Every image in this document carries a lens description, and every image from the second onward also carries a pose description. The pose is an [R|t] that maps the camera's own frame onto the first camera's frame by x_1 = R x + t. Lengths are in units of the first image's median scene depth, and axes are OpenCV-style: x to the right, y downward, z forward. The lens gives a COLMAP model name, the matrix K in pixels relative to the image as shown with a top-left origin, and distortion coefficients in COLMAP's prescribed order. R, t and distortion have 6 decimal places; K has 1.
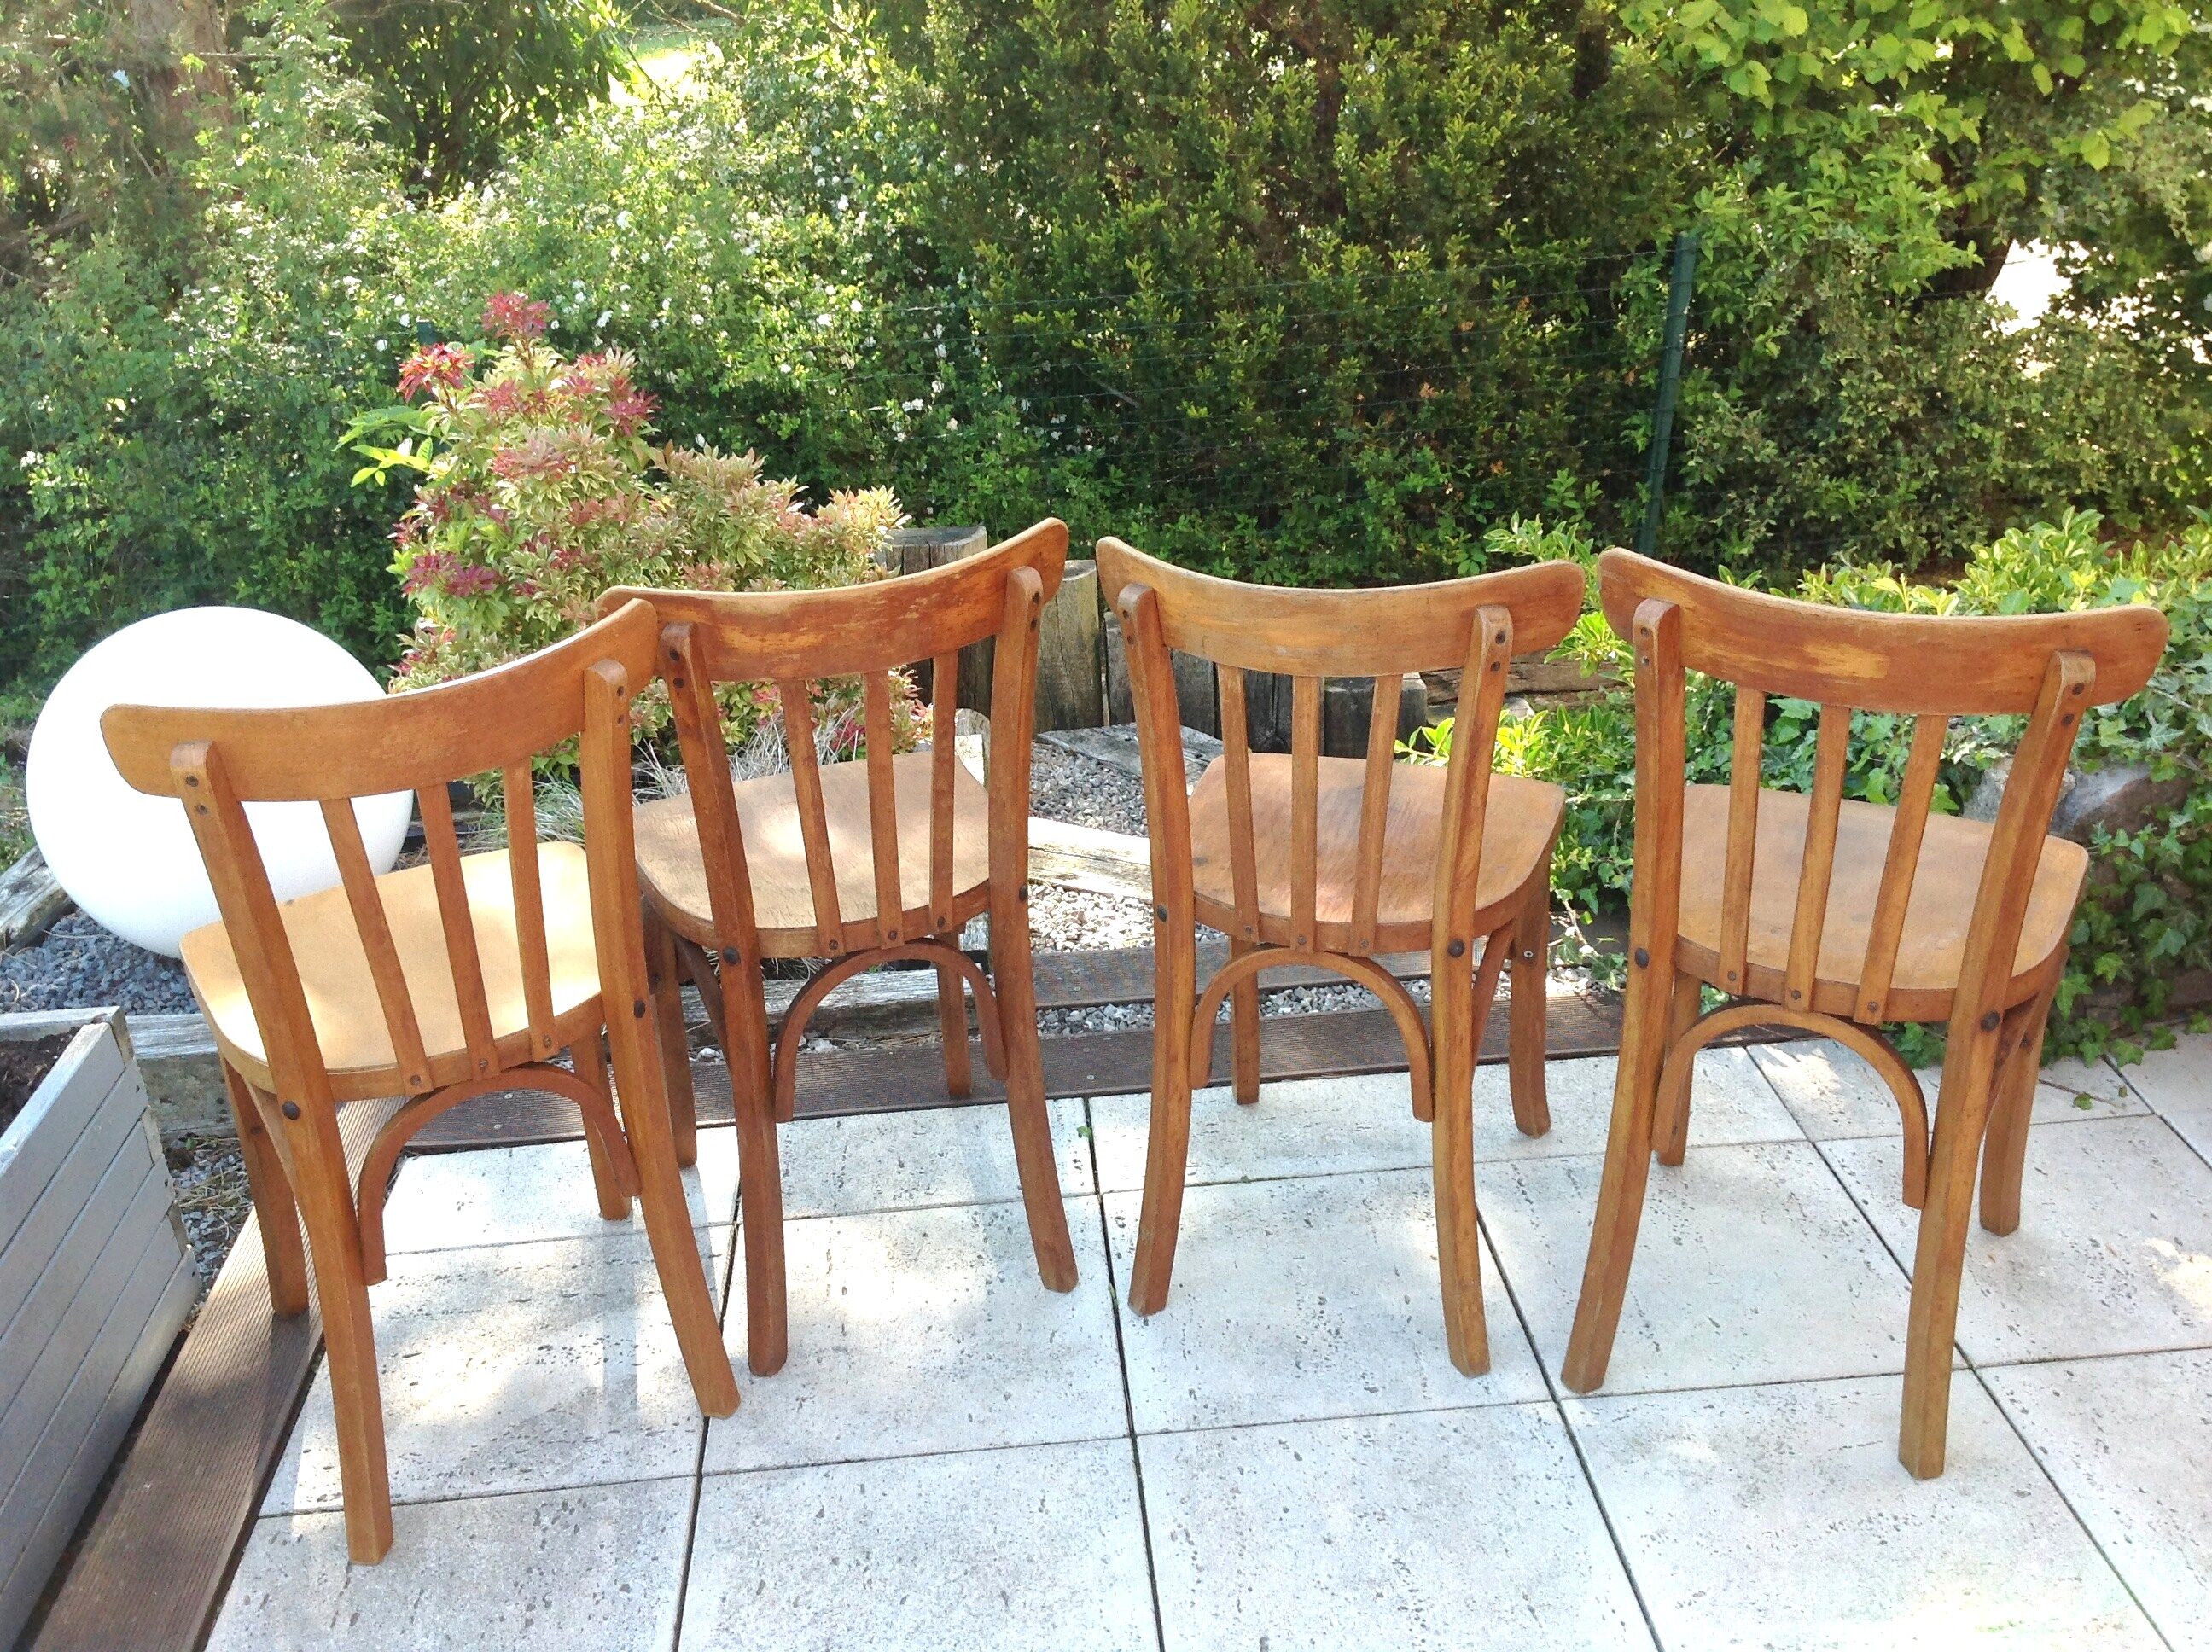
lens RADIAL K [[2089.1, 0, 1079.0], [0, 2089.1, 843.7], [0, 0, 1]] dist [0.008093, 0.000000]
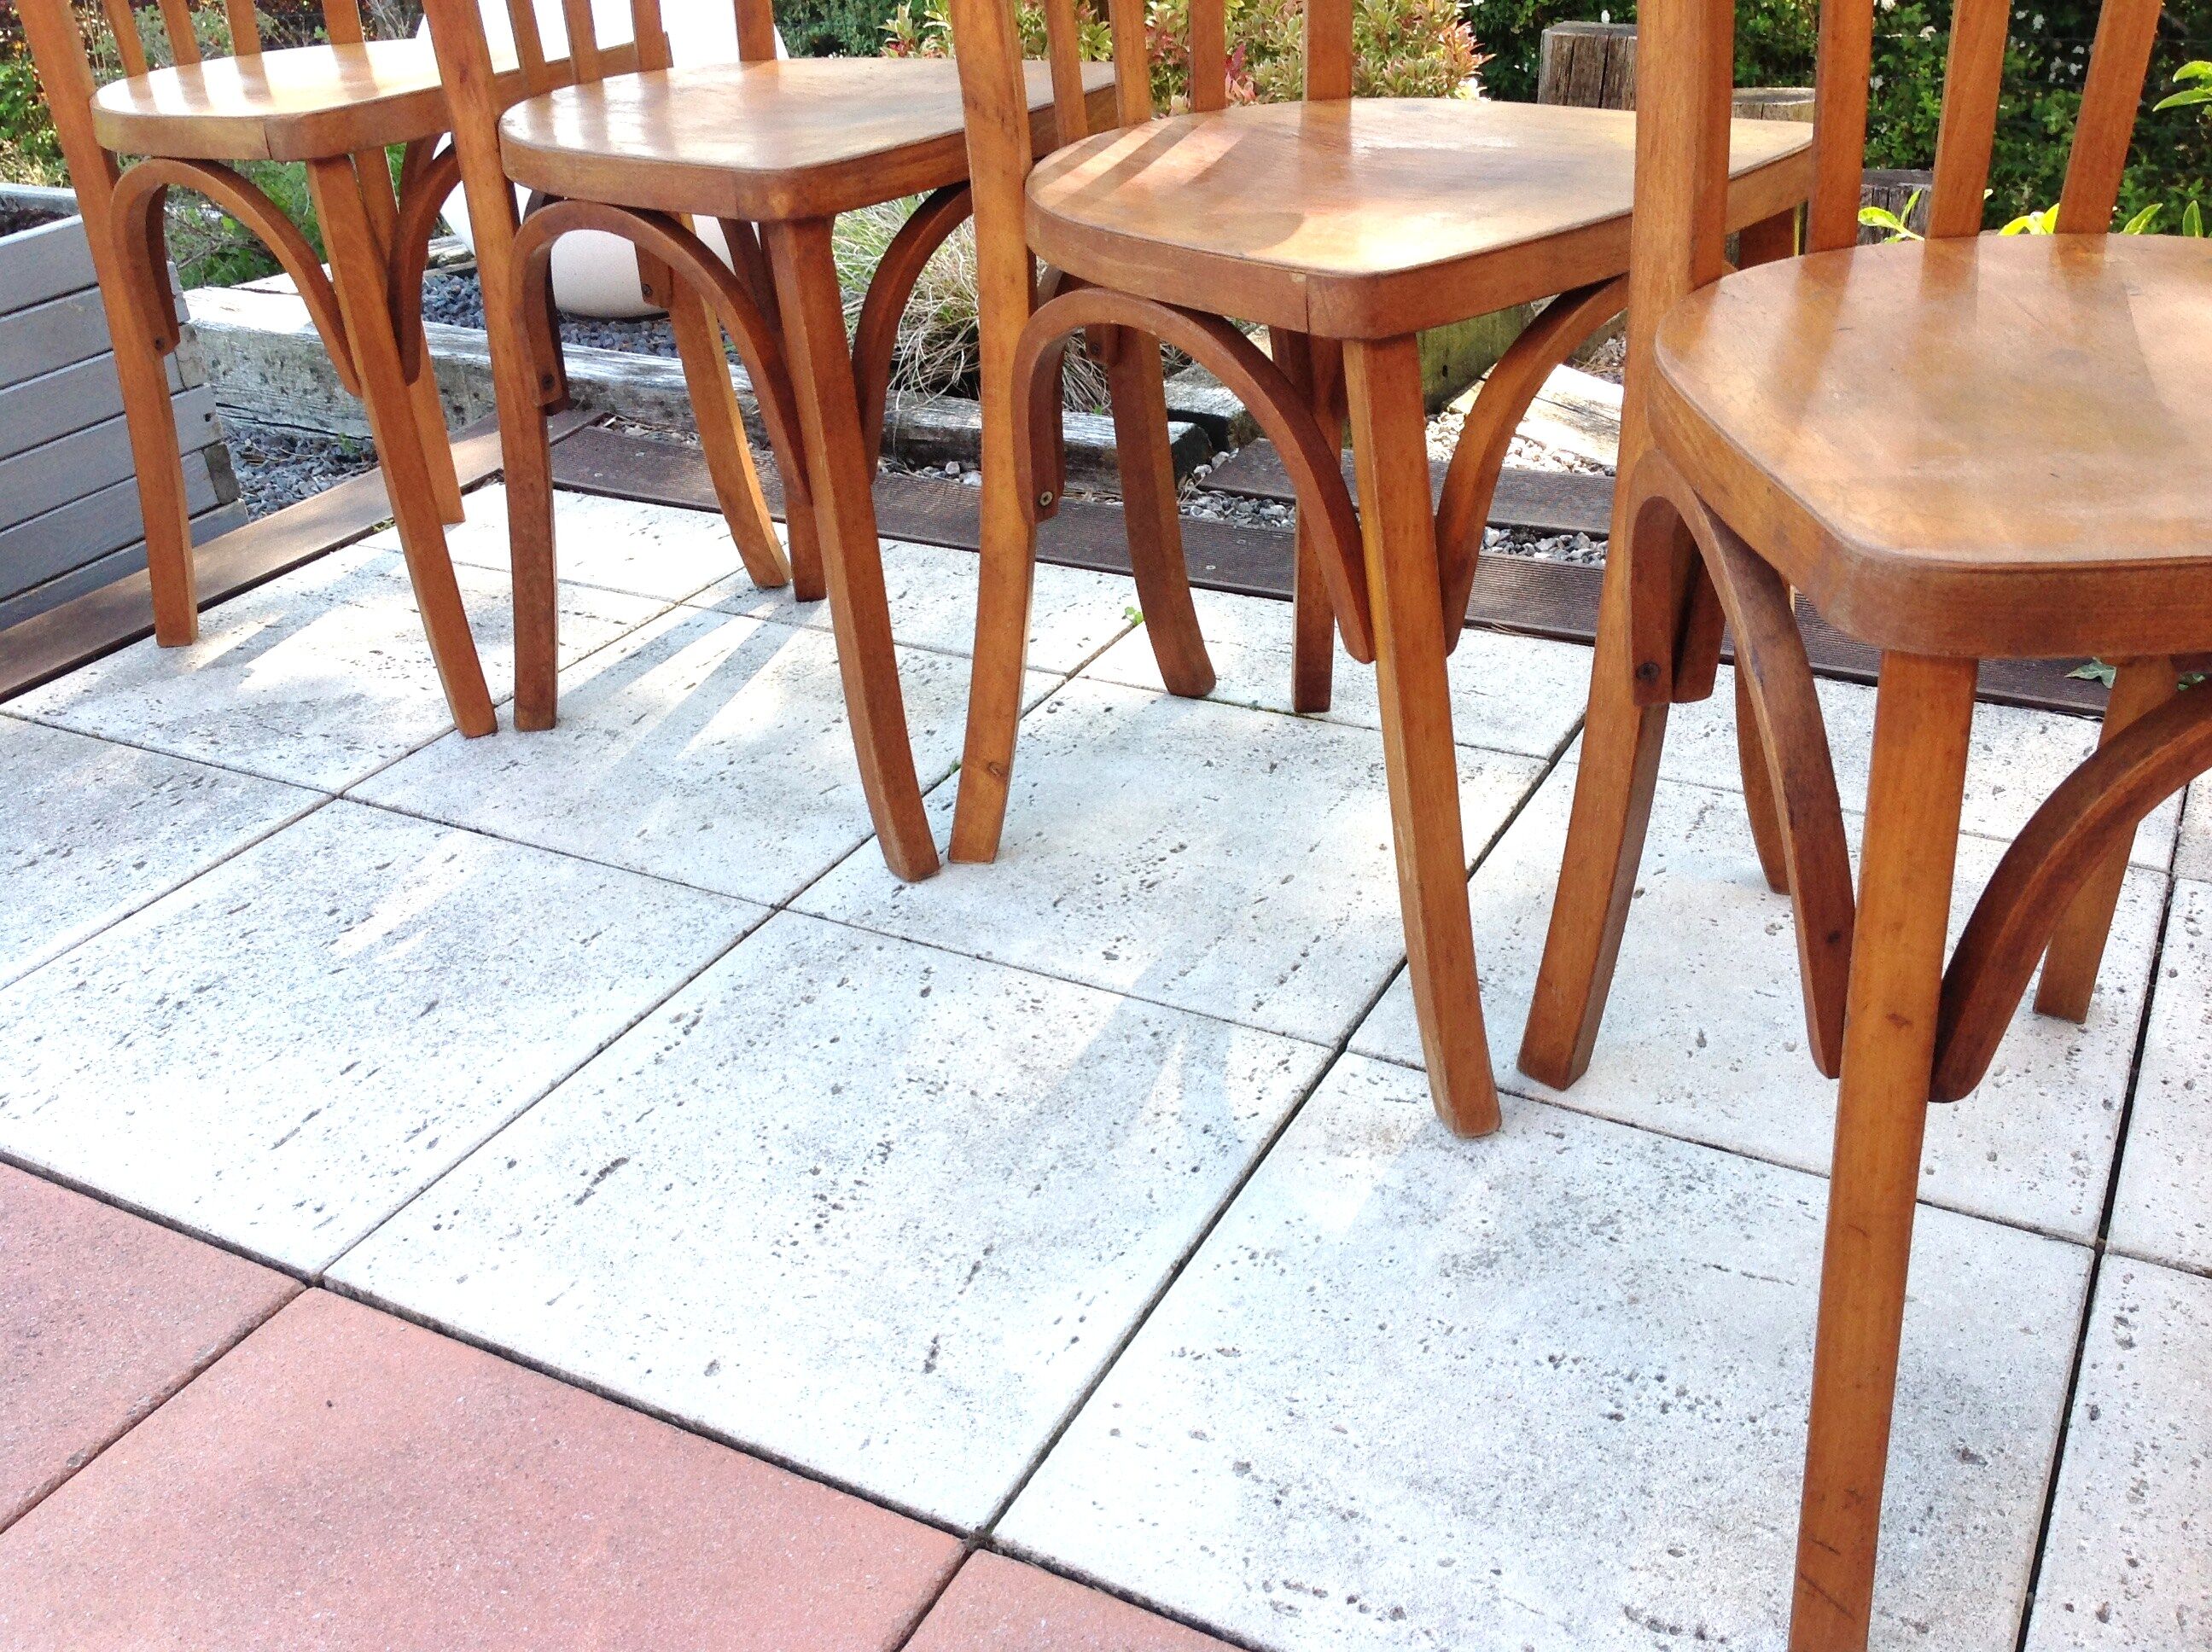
lens RADIAL K [[2089.1, 0, 1084.1], [0, 2089.1, 842.1], [0, 0, 1]] dist [0.008093, 0.000000]
pose [[0.842755, 0.266968, -0.467432, 0.322365], [-0.213660, 0.962917, 0.164741, 0.091058], [0.494079, -0.038965, 0.868543, 0.322278]]
